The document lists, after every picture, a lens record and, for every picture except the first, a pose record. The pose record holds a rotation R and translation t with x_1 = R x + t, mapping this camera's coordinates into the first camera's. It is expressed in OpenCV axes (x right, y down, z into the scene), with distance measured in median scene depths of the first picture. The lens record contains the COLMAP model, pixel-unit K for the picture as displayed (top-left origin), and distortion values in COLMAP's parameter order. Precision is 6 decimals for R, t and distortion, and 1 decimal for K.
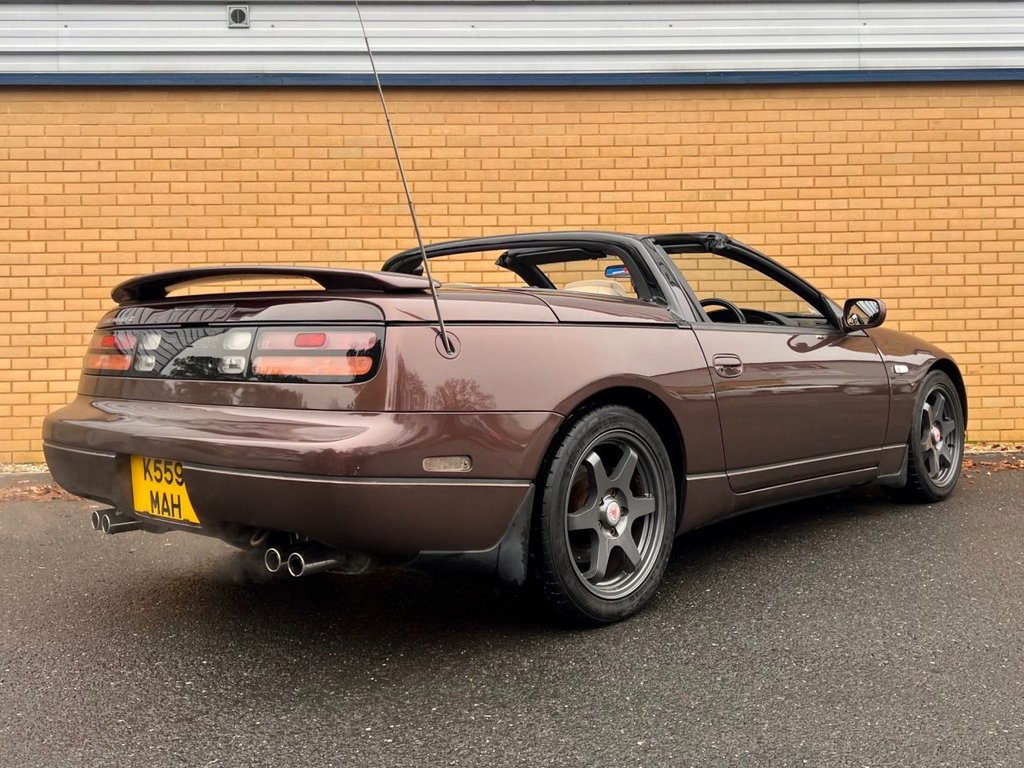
lens RADIAL K [[1019.9, 0, 560.4], [0, 1019.9, 341.1], [0, 0, 1]] dist [0.035511, 0.000000]
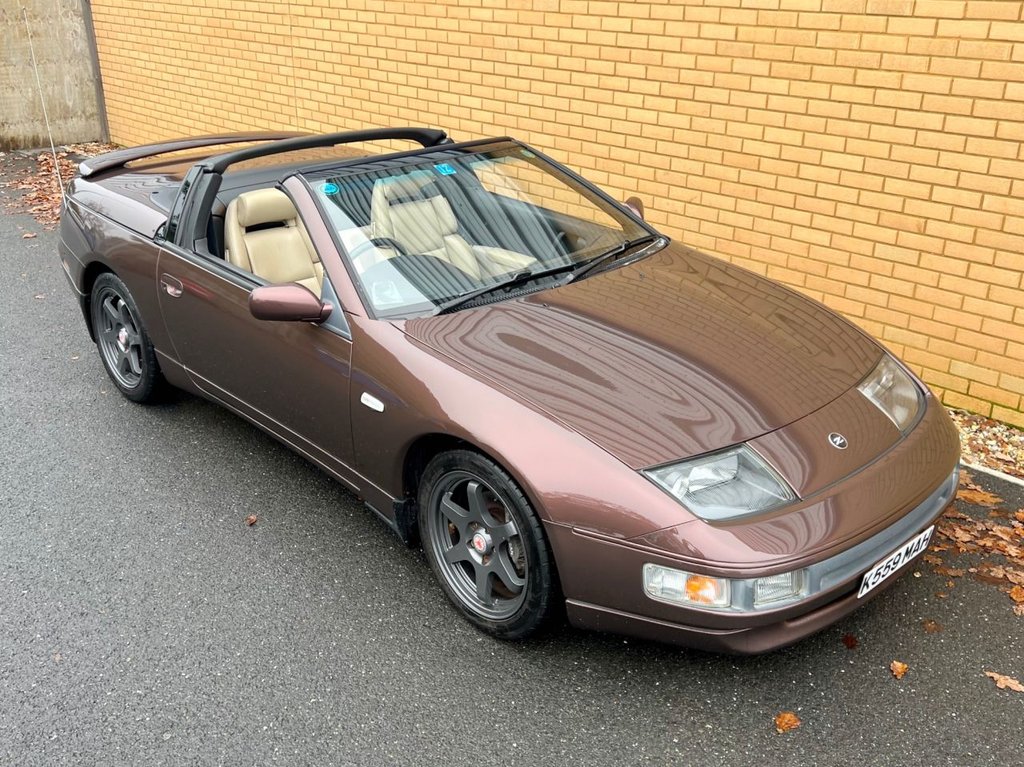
lens RADIAL K [[1024.6, 0, 515.8], [0, 1024.6, 403.7], [0, 0, 1]] dist [0.012550, 0.000000]
pose [[0.644655, 0.327534, -0.690754, 0.533264], [-0.021468, 0.910968, 0.411918, -0.177941], [0.764172, -0.250716, 0.594291, 0.375163]]
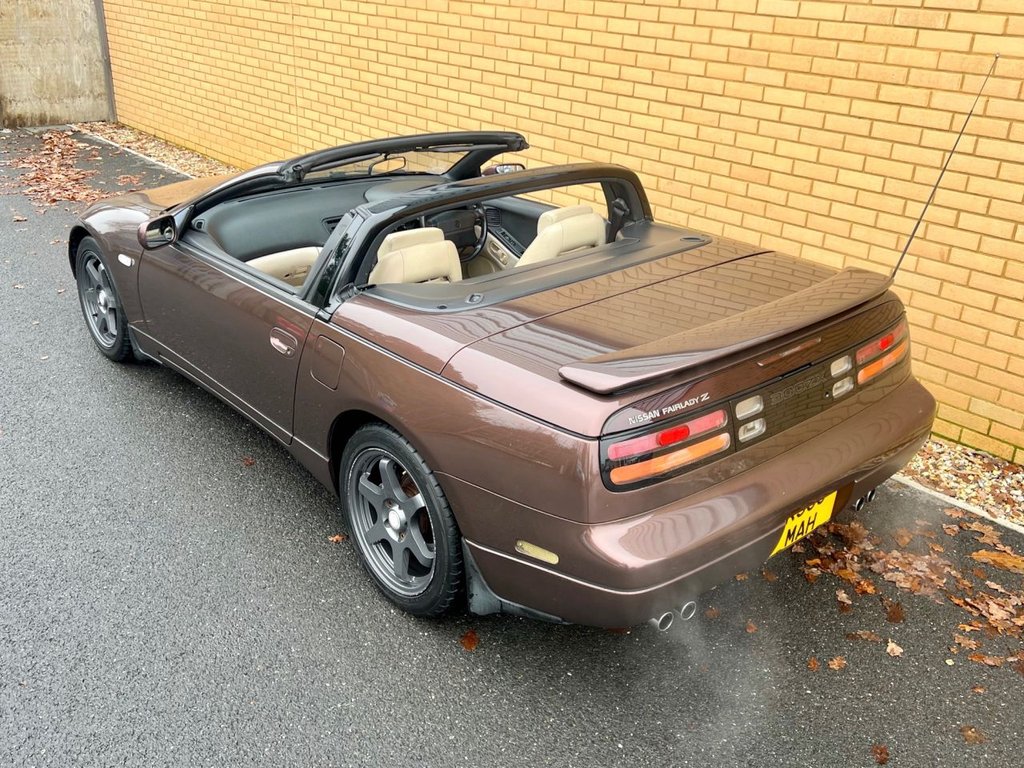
lens RADIAL K [[950.9, 0, 508.1], [0, 950.9, 366.8], [0, 0, 1]] dist [0.016189, 0.000000]
pose [[0.633227, 0.347357, -0.691640, 0.460100], [-0.050325, 0.910219, 0.411058, -0.176290], [0.772328, -0.225486, 0.593856, 0.438813]]
